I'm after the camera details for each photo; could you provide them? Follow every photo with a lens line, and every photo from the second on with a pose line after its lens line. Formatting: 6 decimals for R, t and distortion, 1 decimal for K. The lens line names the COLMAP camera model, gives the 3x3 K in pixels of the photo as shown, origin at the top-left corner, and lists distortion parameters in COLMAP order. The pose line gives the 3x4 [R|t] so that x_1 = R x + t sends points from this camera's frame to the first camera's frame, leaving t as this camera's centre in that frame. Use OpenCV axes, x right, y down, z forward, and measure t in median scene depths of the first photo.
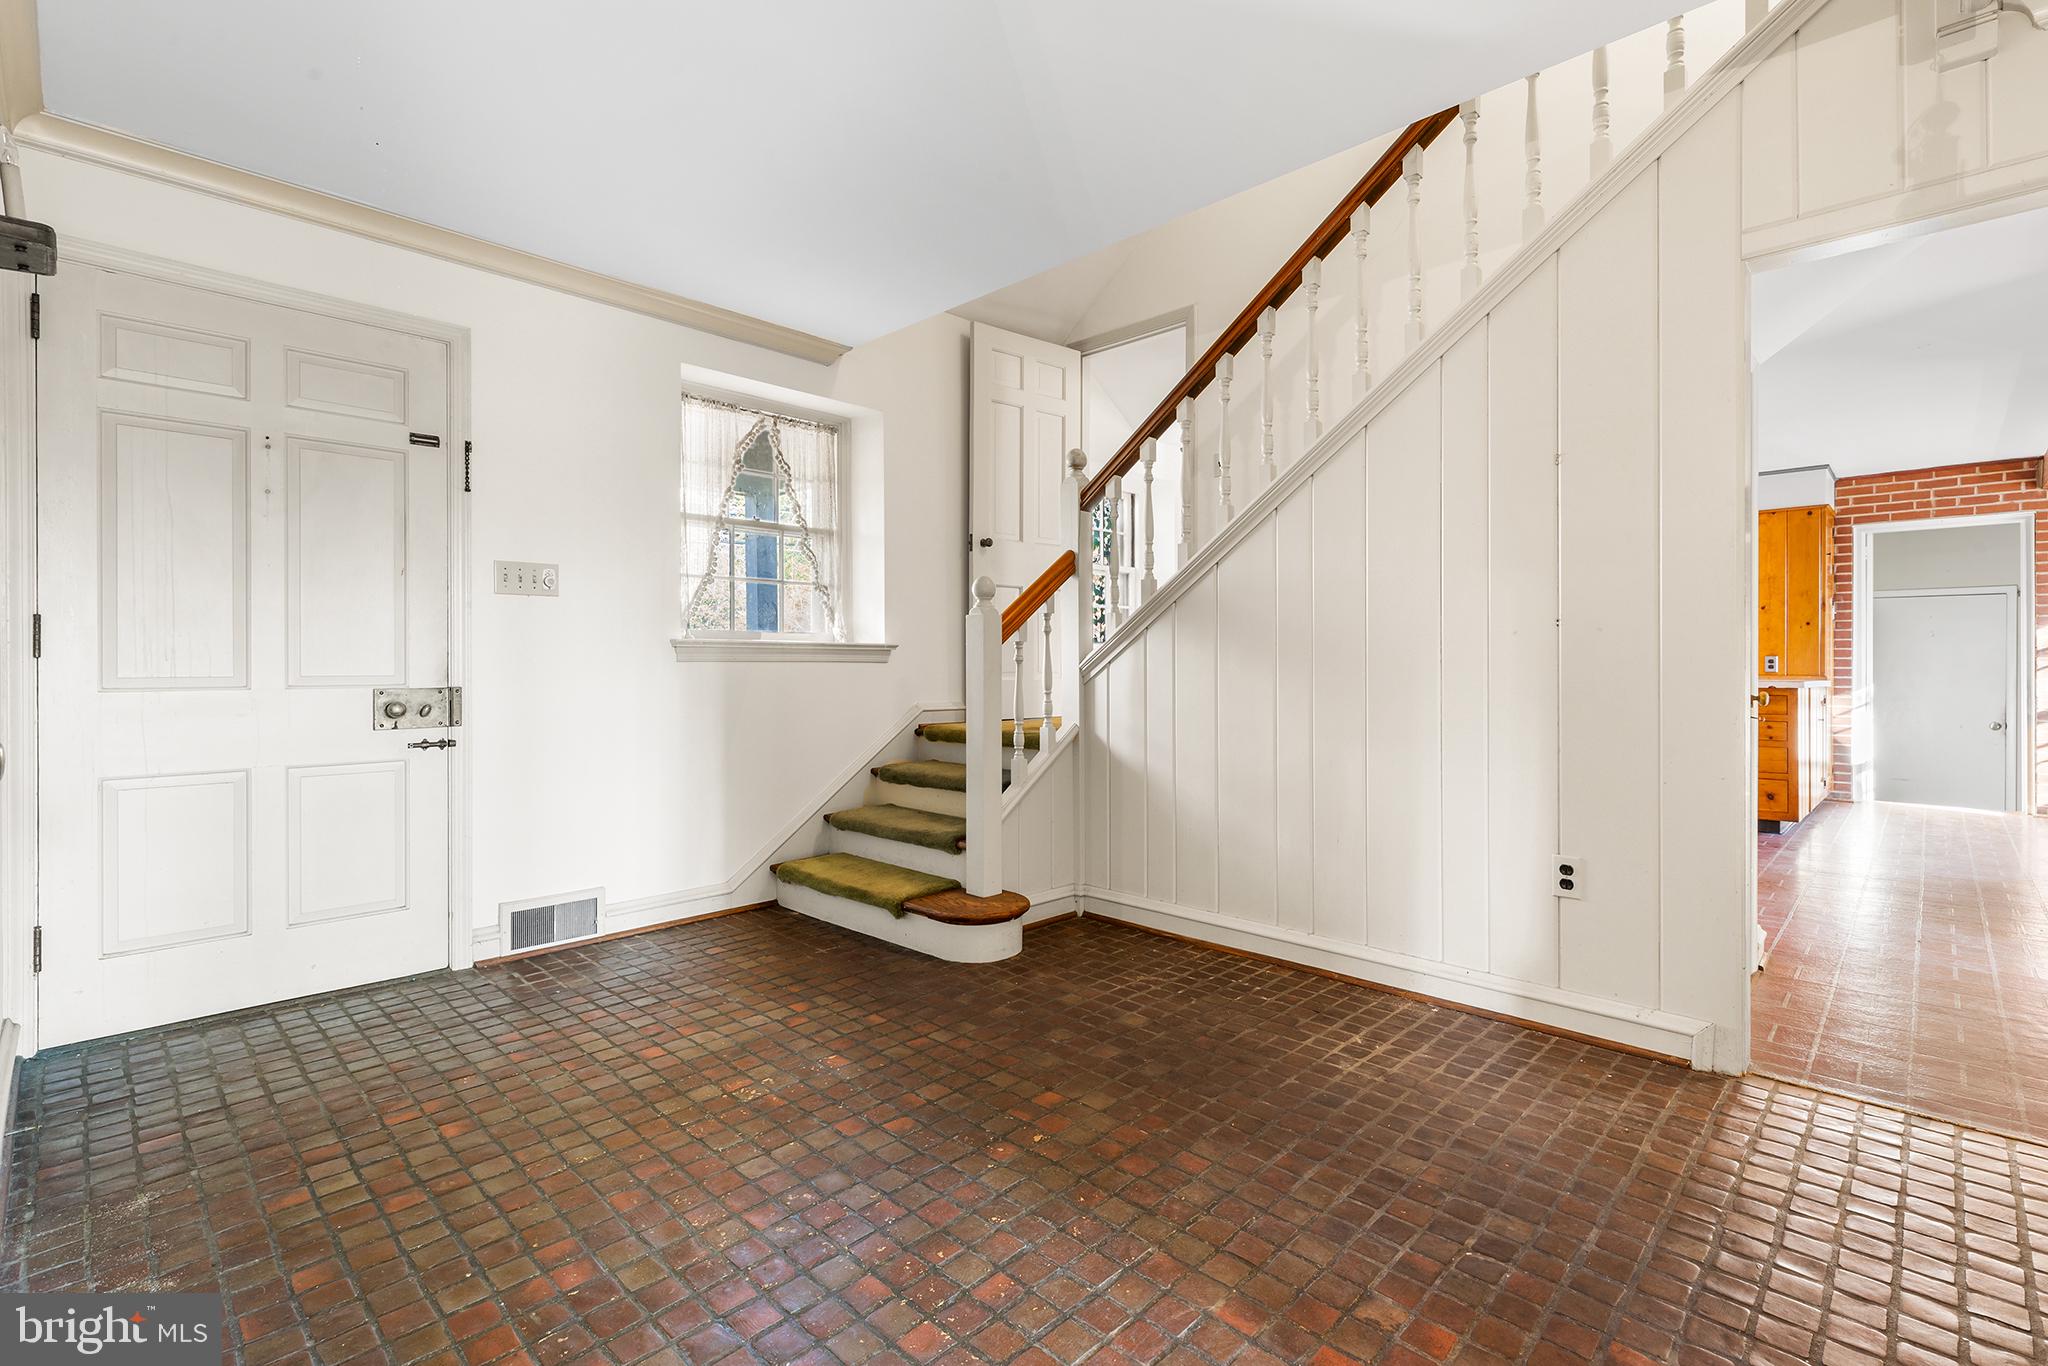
lens RADIAL K [[936.3, 0, 1026.5], [0, 936.3, 662.1], [0, 0, 1]] dist [0.000173, 0.000040]
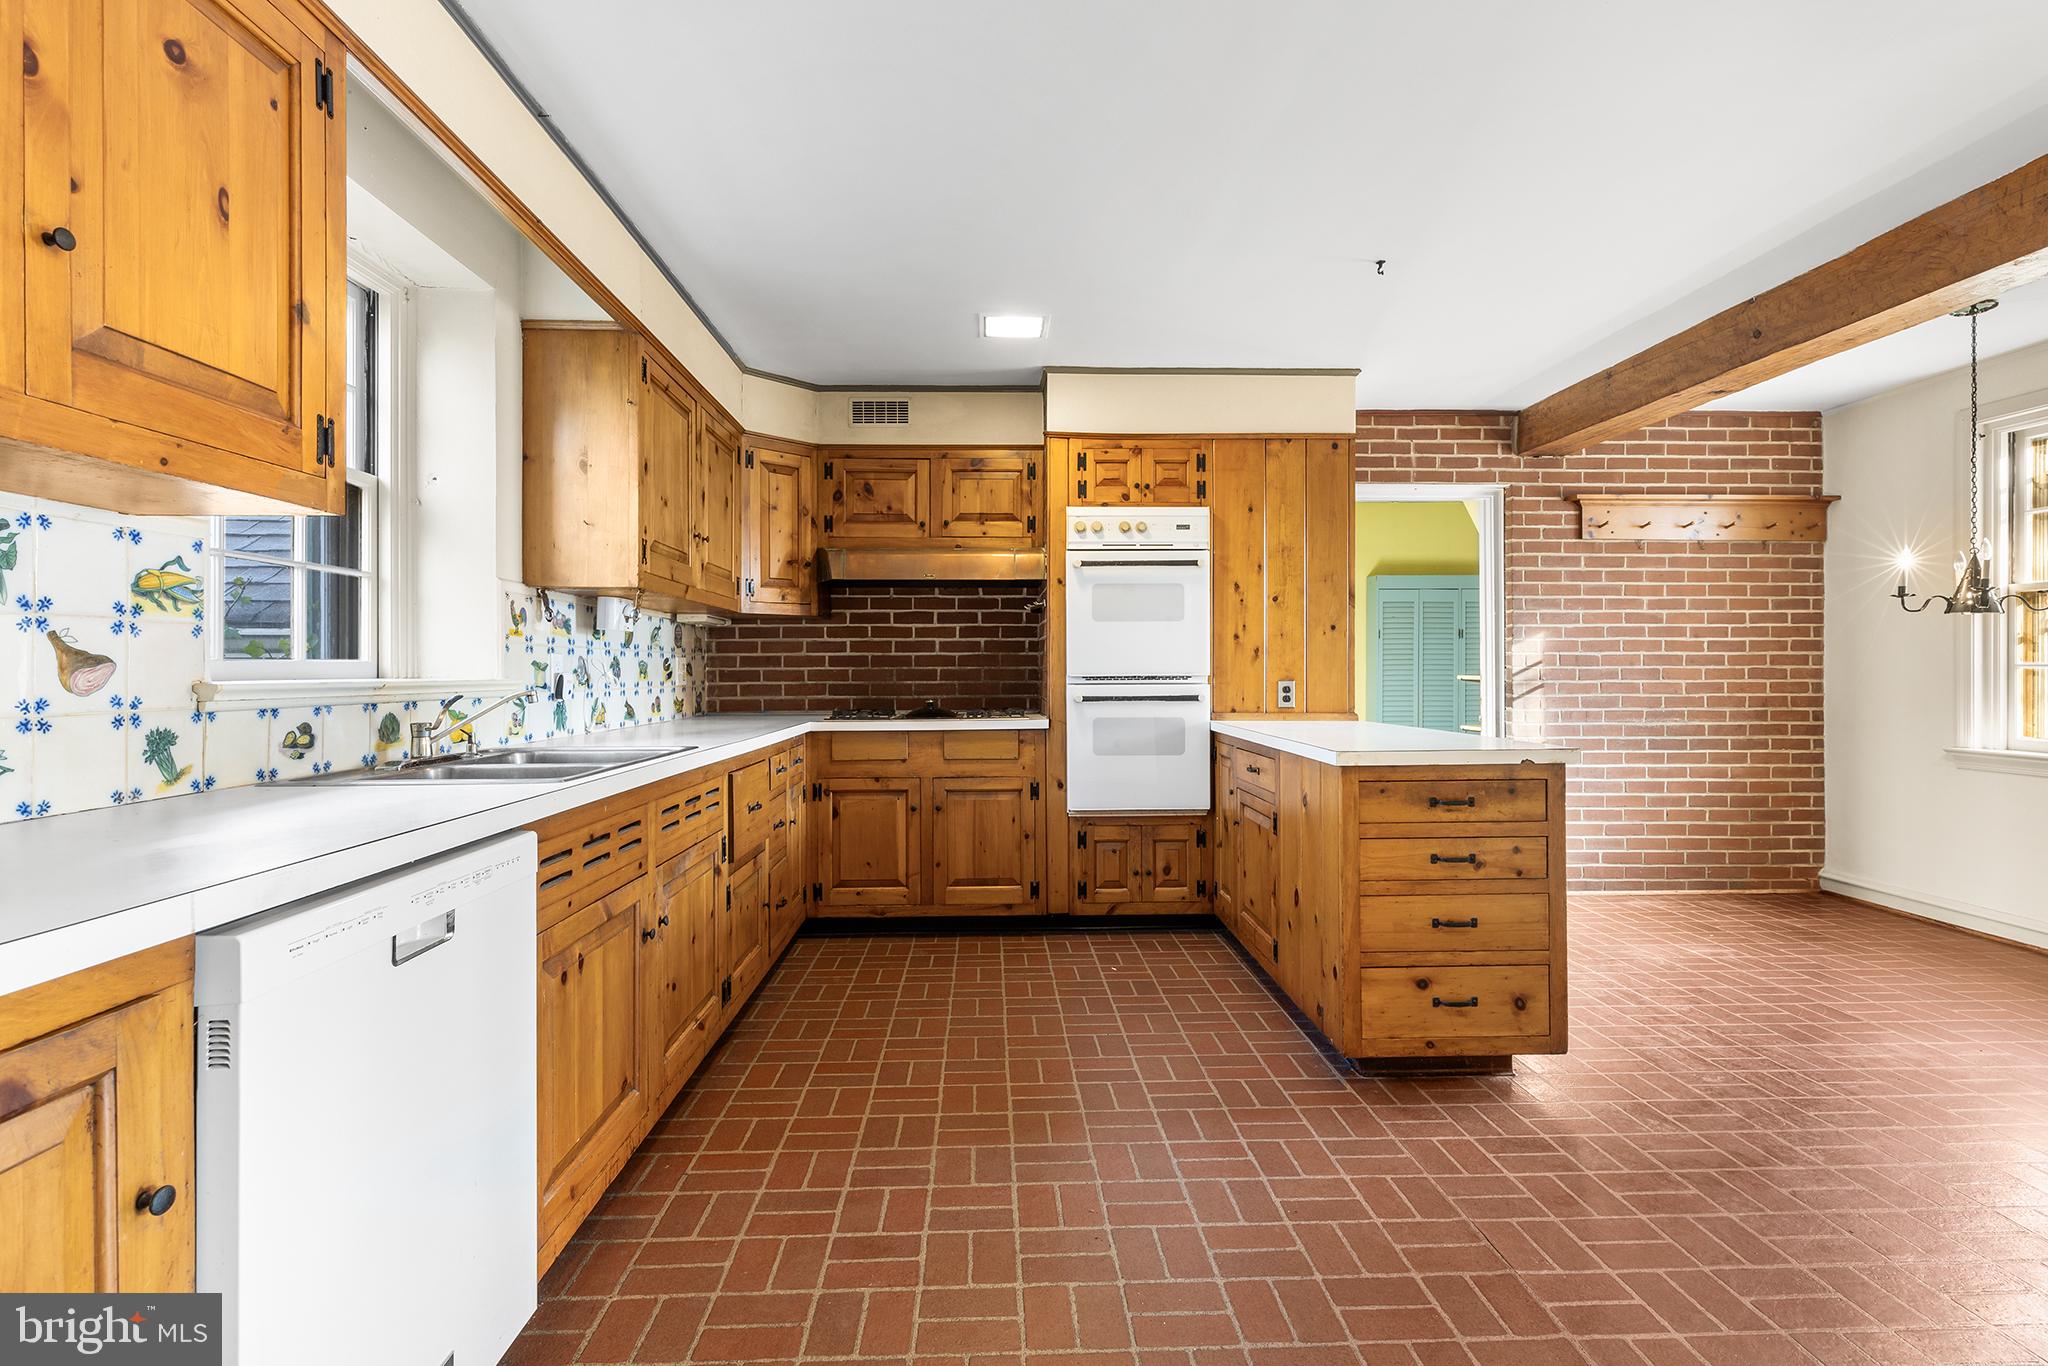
lens RADIAL K [[936.3, 0, 1026.5], [0, 936.3, 662.1], [0, 0, 1]] dist [0.000173, 0.000040]
pose [[0.685821, 0.001935, 0.727767, 0.256623], [0.002536, 0.999984, -0.005049, -0.015956], [-0.727765, 0.005309, 0.685806, 0.729602]]
